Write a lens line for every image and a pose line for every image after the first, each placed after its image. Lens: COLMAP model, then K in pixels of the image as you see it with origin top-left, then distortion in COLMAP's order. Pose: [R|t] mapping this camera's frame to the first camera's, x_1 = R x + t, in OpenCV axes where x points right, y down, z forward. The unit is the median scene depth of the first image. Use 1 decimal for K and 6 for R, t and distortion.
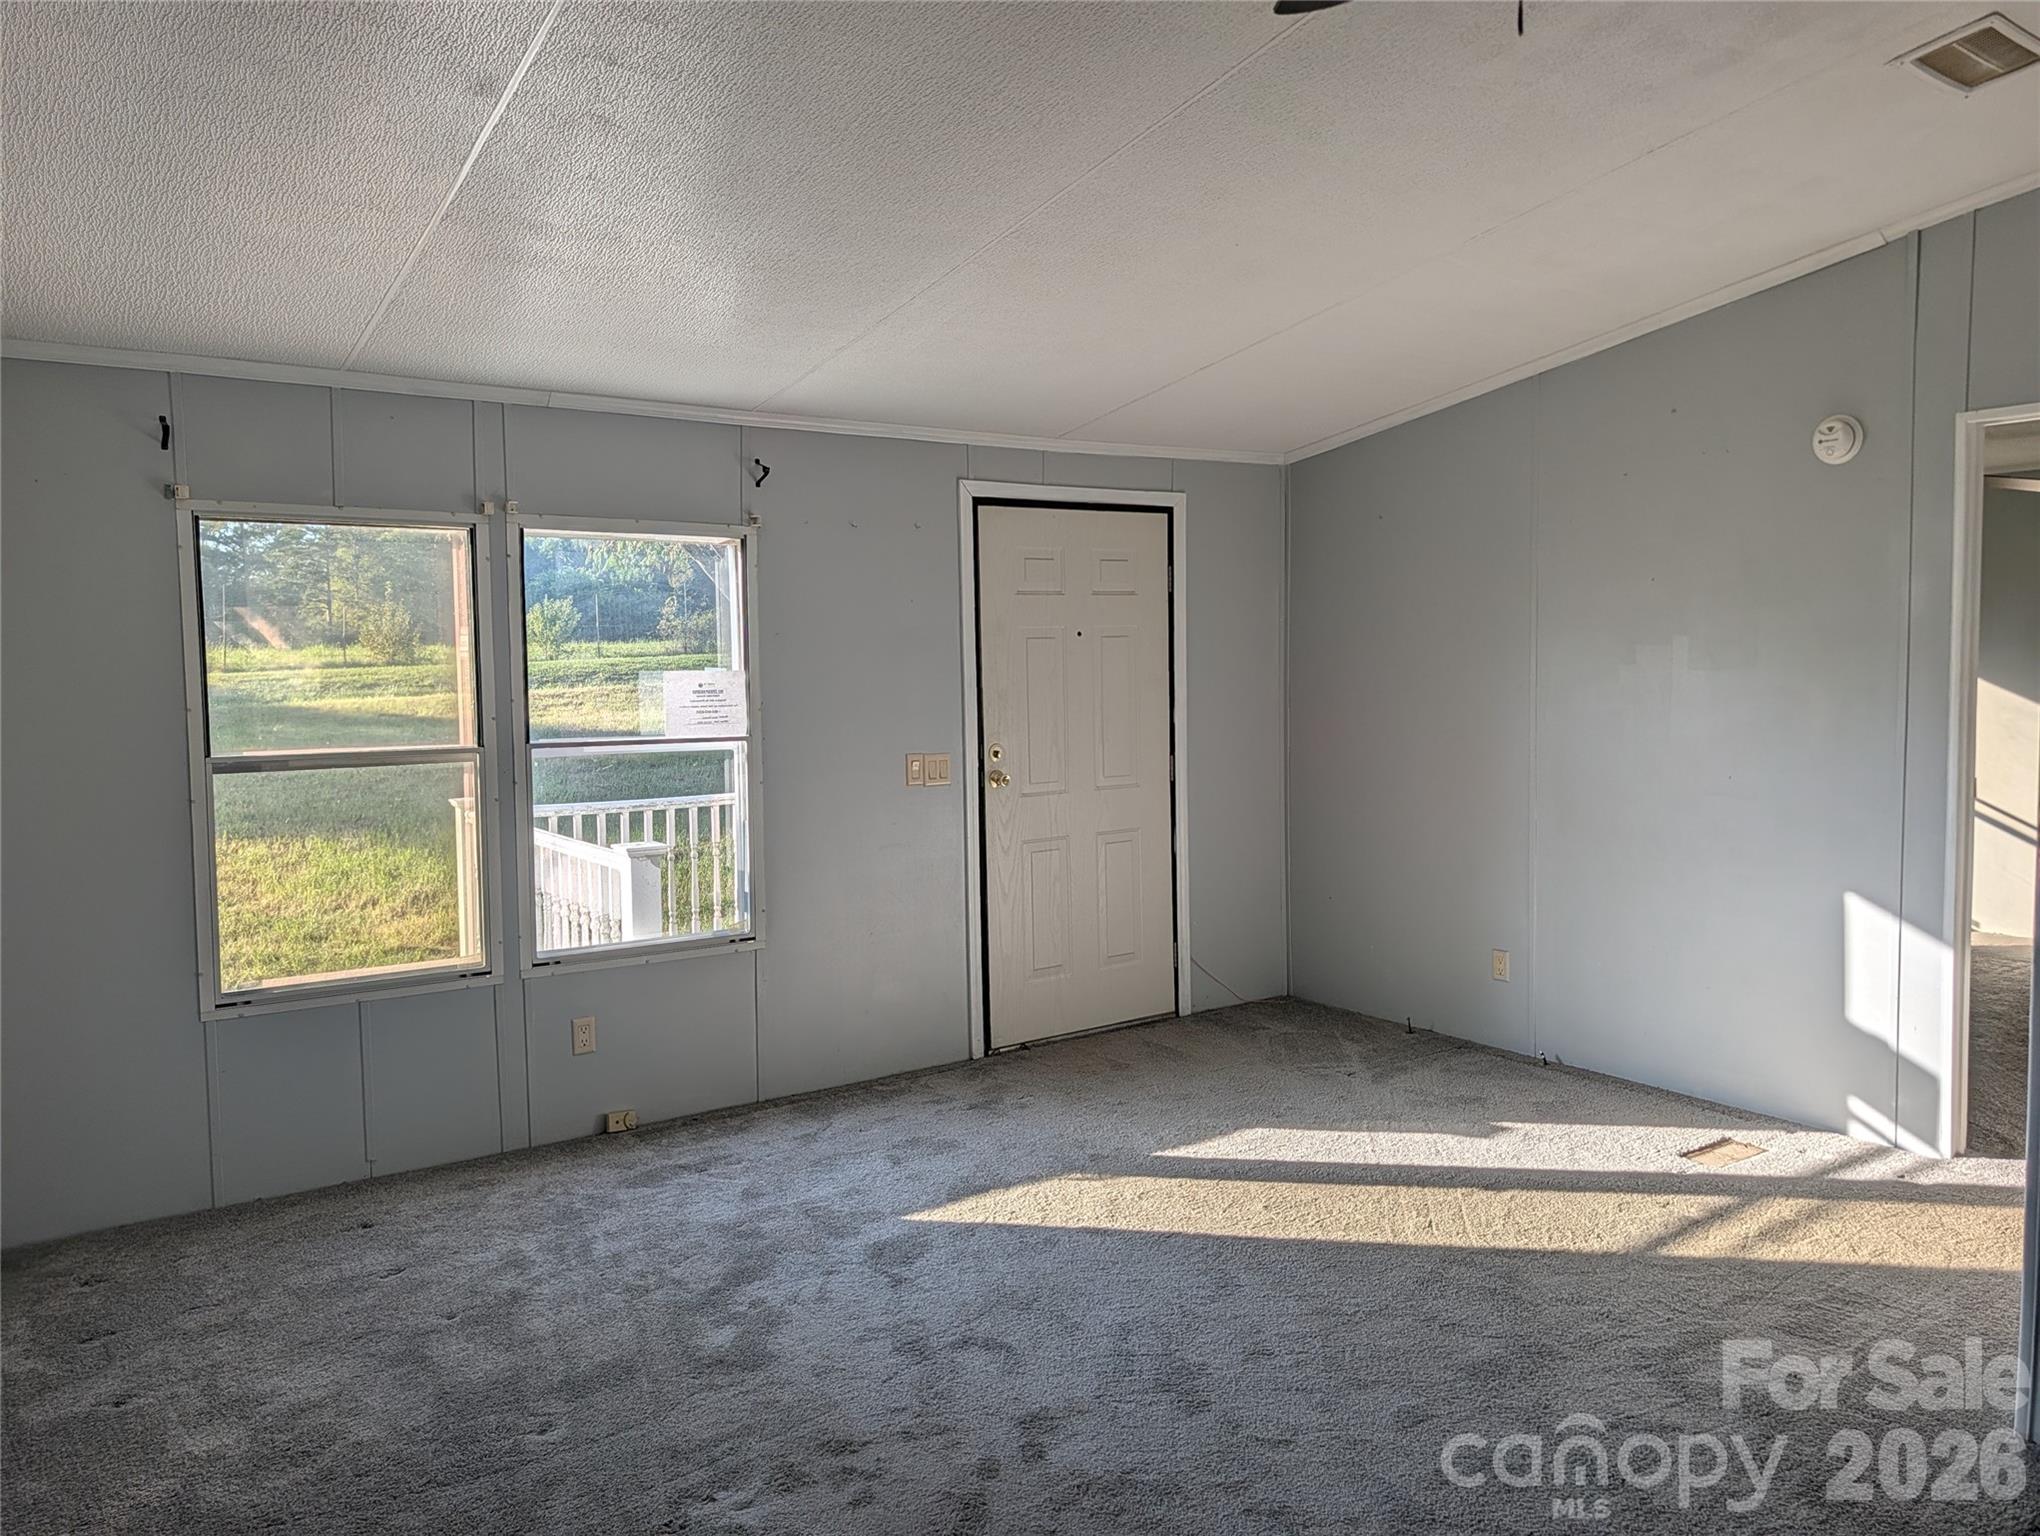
lens RADIAL K [[1484.2, 0, 1019.4], [0, 1484.2, 754.4], [0, 0, 1]] dist [0.001146, -0.002873]
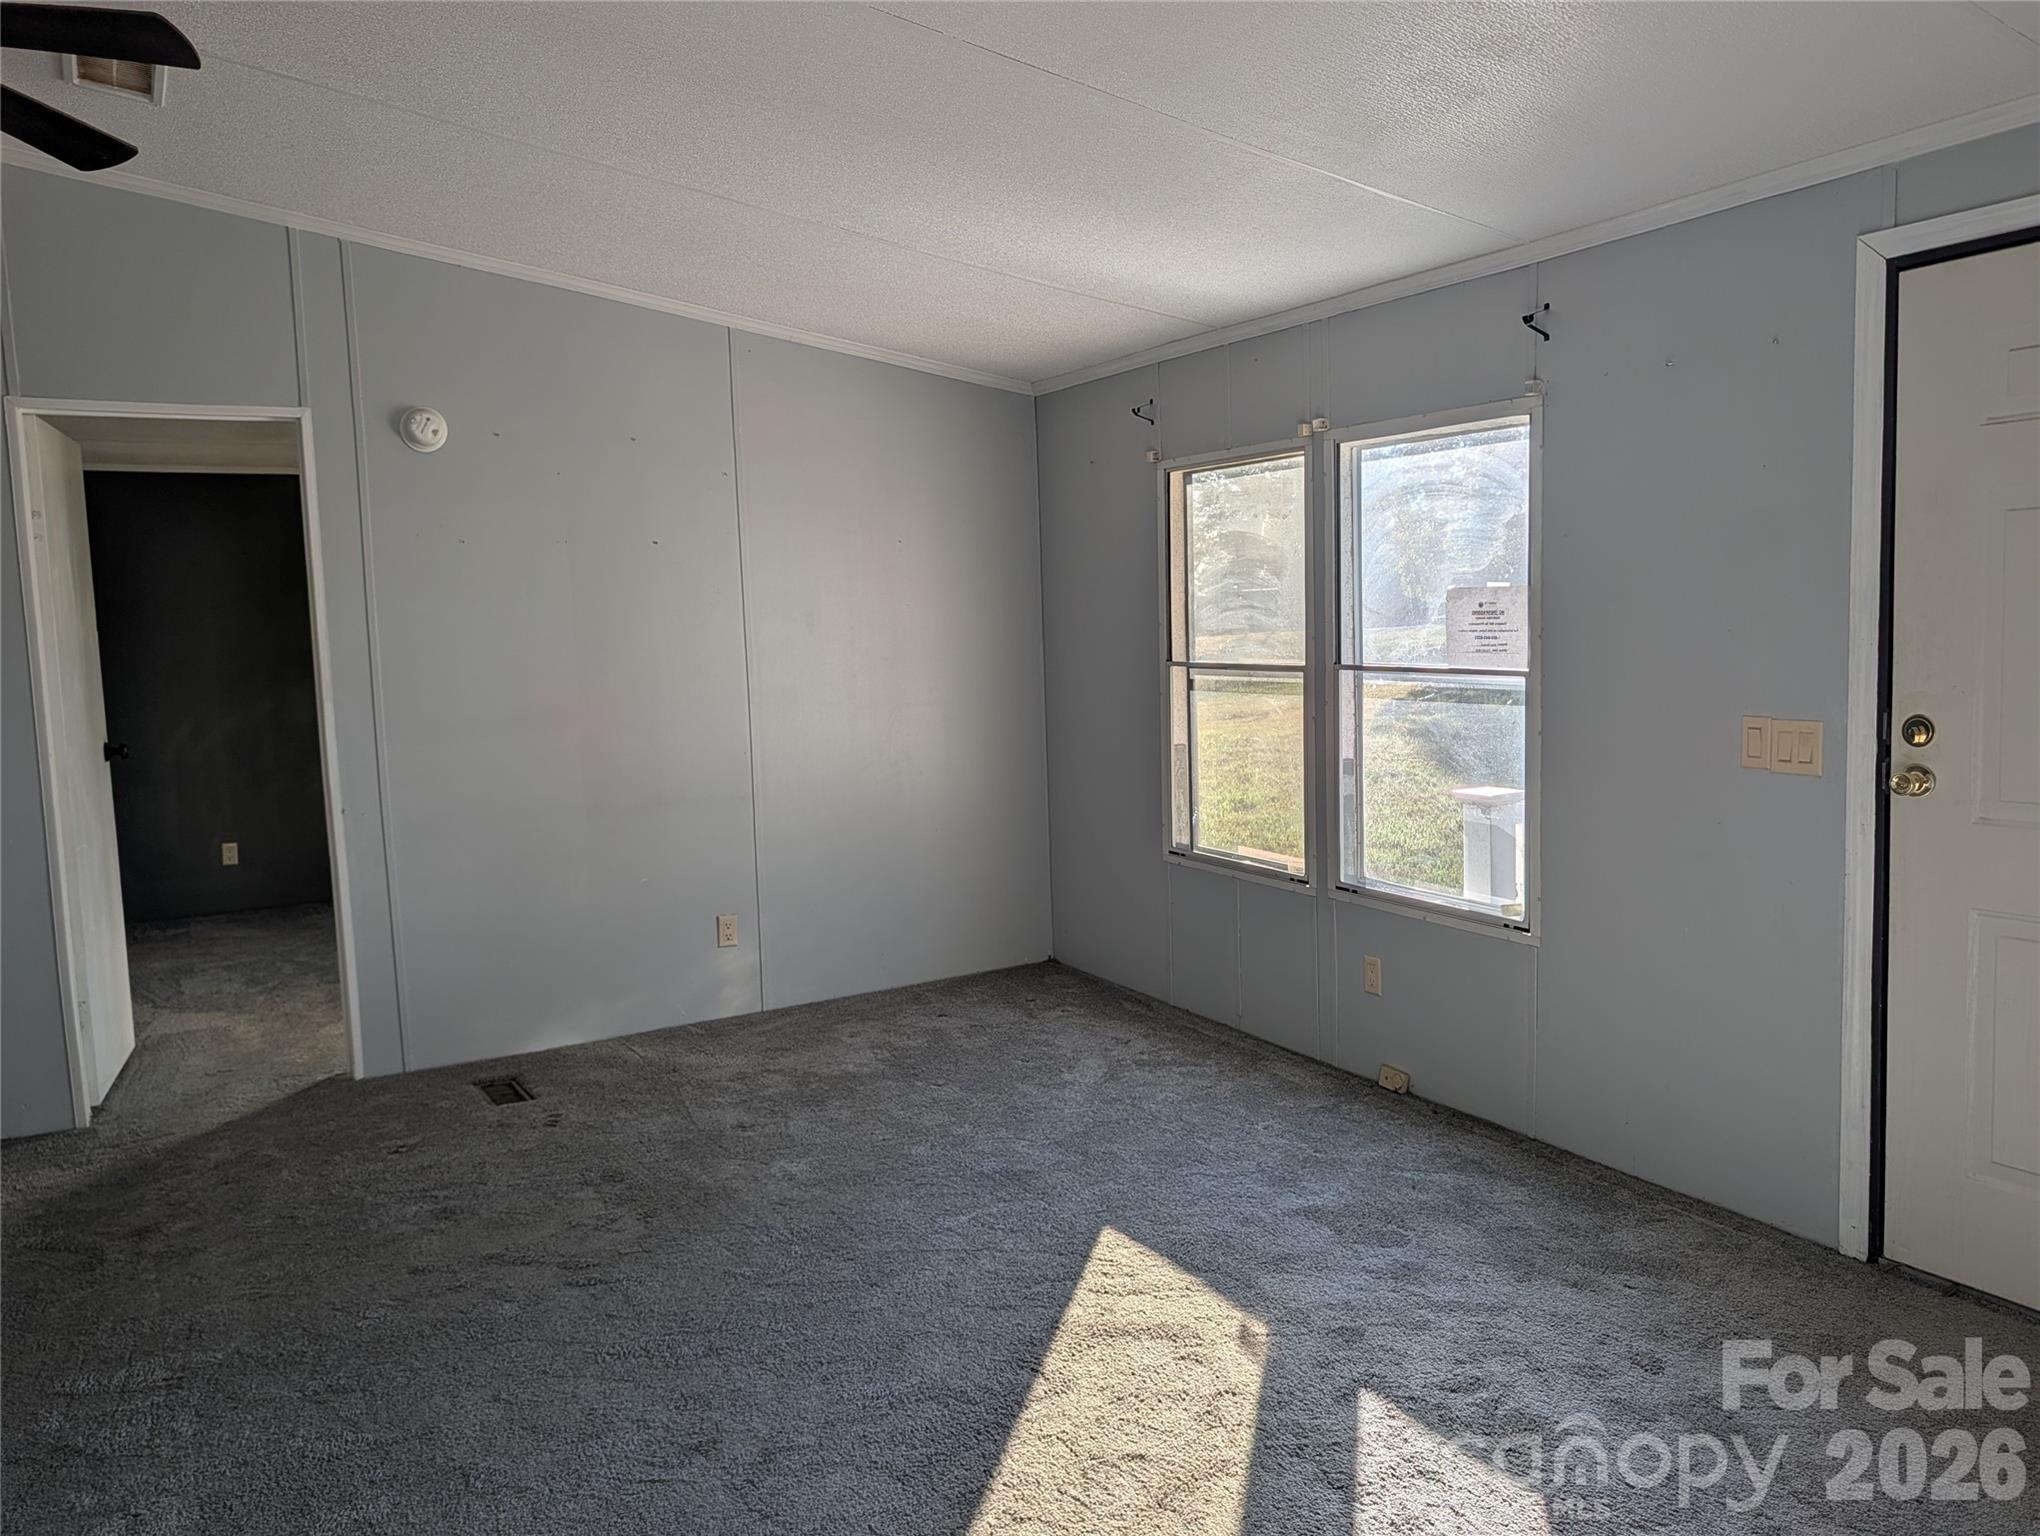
lens RADIAL K [[1484.2, 0, 1014.5], [0, 1484.2, 762.9], [0, 0, 1]] dist [0.001146, -0.002873]
pose [[-0.104146, 0.113293, -0.988088, 0.681668], [-0.035544, 0.992432, 0.117537, -0.051022], [0.993927, 0.047362, -0.099331, 0.898933]]
